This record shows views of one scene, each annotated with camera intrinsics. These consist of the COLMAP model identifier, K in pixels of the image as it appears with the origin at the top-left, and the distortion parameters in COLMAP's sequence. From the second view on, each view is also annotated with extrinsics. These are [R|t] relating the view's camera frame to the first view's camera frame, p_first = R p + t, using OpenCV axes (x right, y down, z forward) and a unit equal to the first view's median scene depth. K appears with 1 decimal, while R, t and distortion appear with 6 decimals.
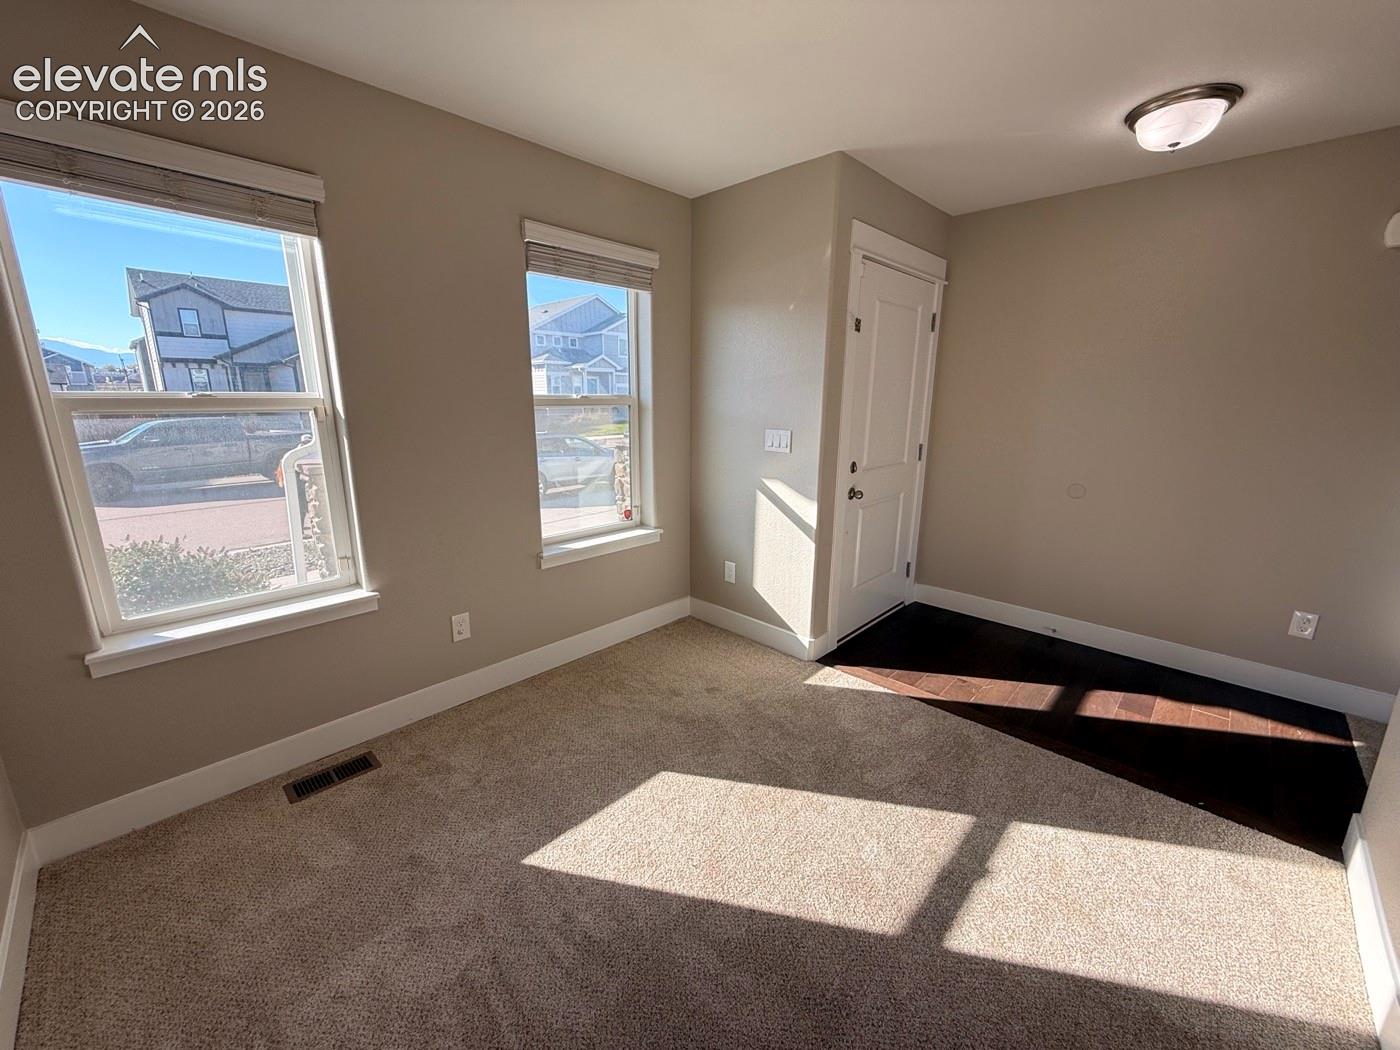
lens RADIAL K [[561.6, 0, 695.1], [0, 561.6, 524.7], [0, 0, 1]] dist [0.012995, 0.000234]
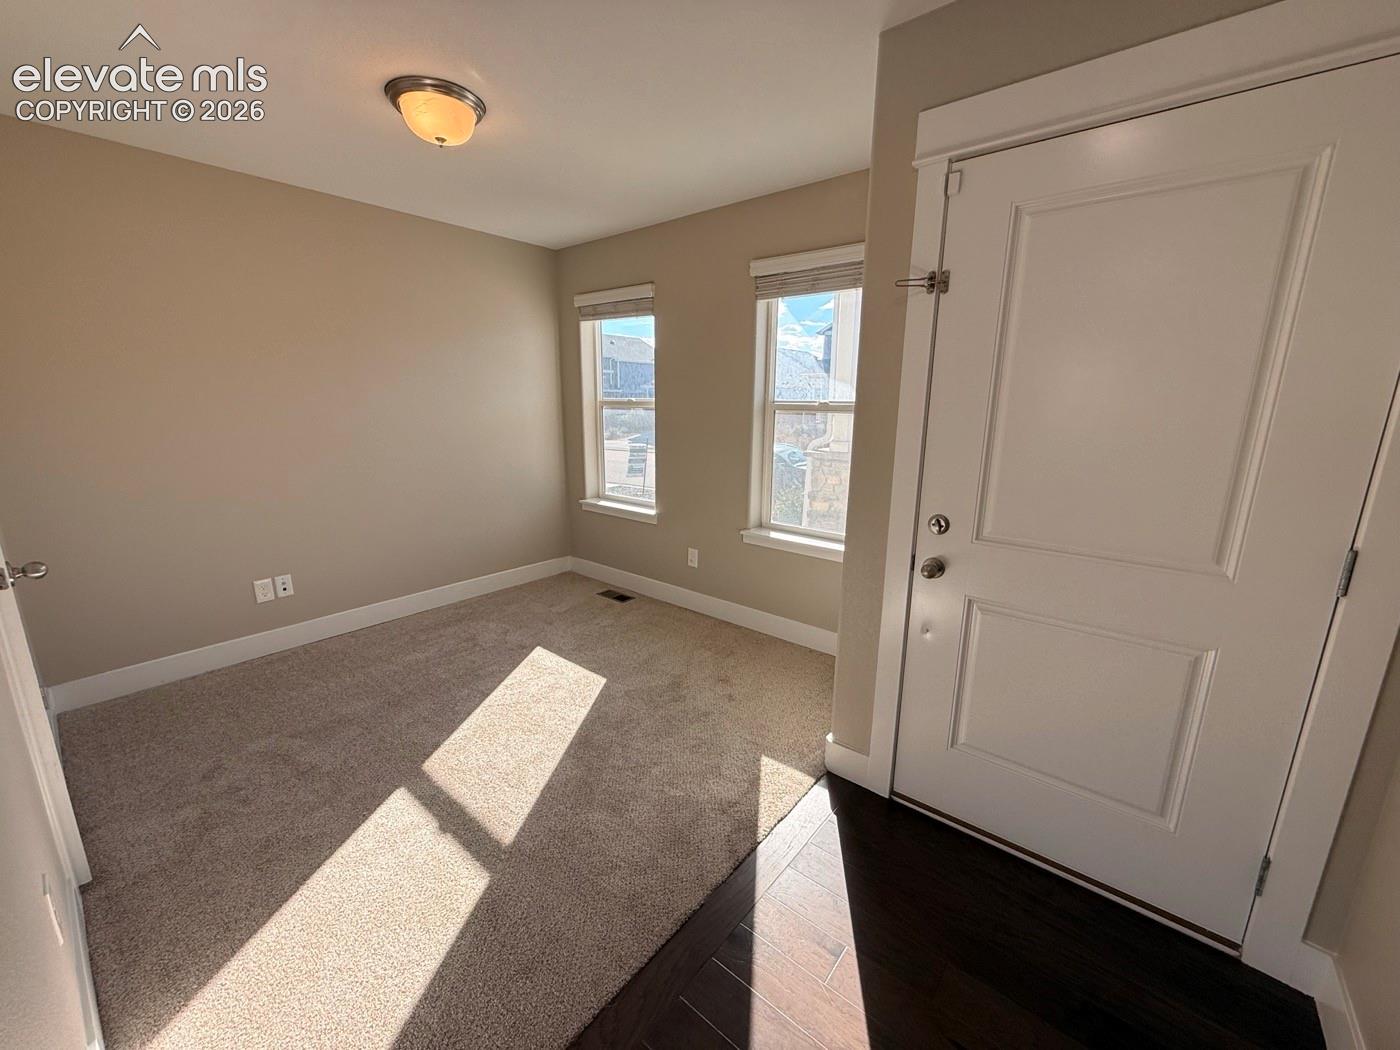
lens RADIAL K [[561.6, 0, 694.6], [0, 561.6, 527.1], [0, 0, 1]] dist [0.012995, 0.000234]
pose [[0.070854, 0.218409, -0.973282, 0.946647], [-0.235414, 0.951832, 0.196458, -0.174937], [0.969309, 0.215204, 0.118858, 0.775209]]
